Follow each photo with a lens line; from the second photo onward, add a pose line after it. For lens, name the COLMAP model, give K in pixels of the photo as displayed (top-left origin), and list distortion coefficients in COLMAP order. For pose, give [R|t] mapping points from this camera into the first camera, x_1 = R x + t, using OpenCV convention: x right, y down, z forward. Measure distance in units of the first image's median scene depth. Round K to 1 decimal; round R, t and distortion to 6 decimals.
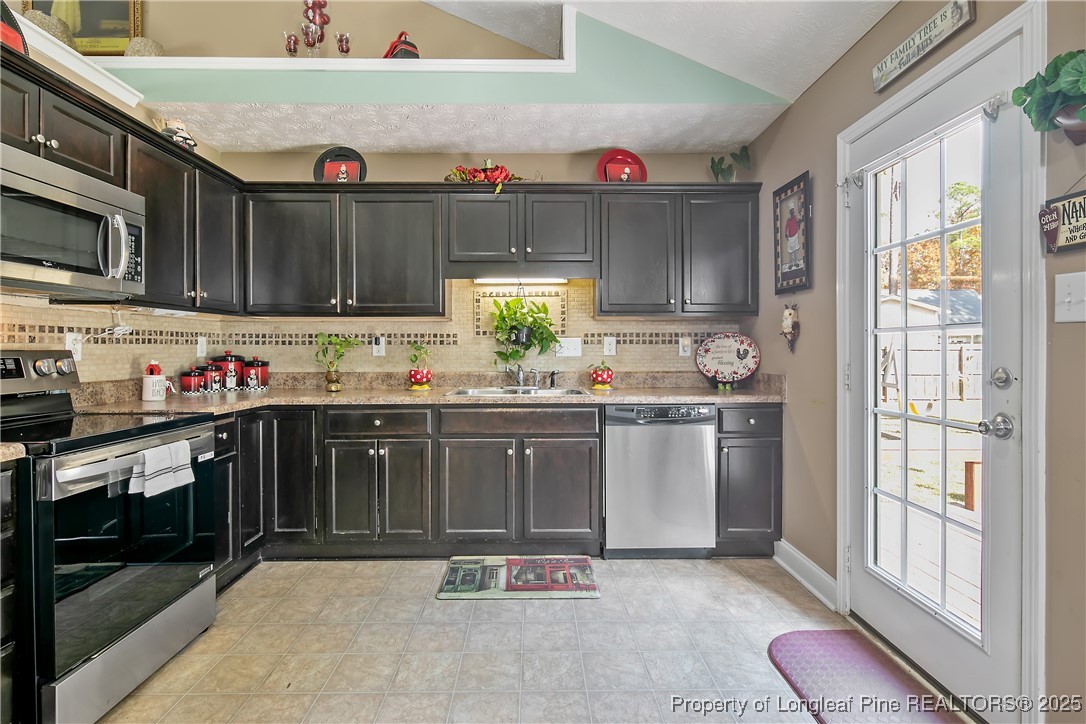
lens RADIAL K [[525.7, 0, 544.0], [0, 525.7, 352.4], [0, 0, 1]] dist [0.004387, -0.005339]
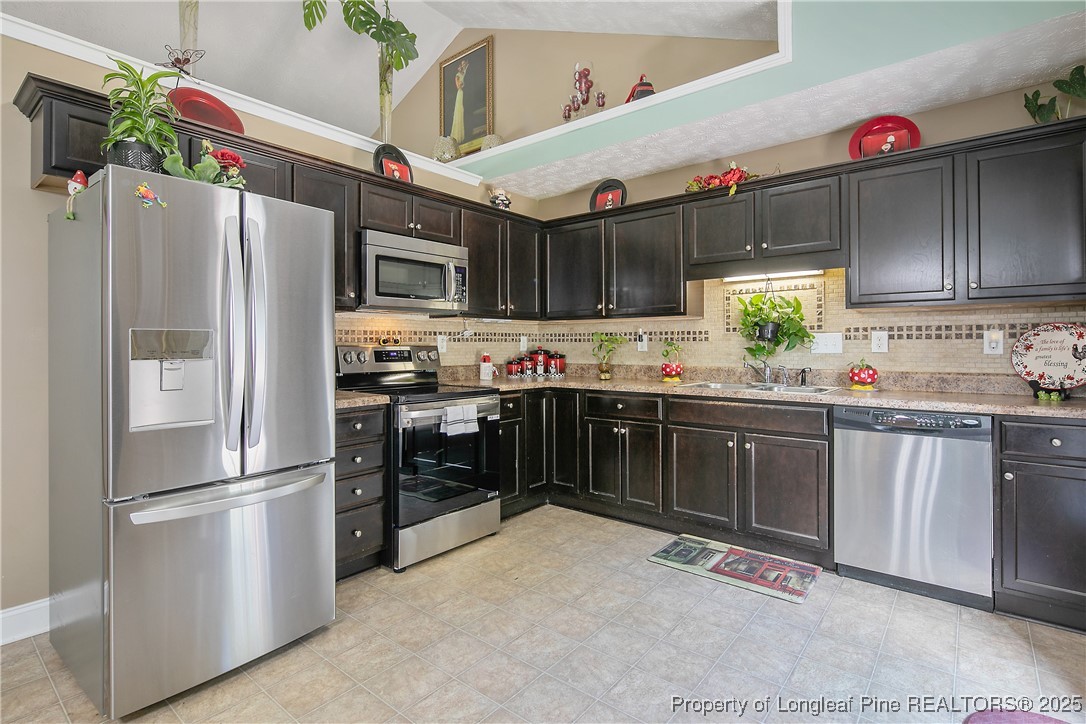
lens RADIAL K [[525.7, 0, 530.3], [0, 525.7, 343.0], [0, 0, 1]] dist [0.004387, -0.005339]
pose [[0.758151, -0.002958, -0.652072, 0.305230], [-0.003809, 0.999953, -0.008965, 0.000228], [0.652067, 0.009281, 0.758104, -0.046578]]
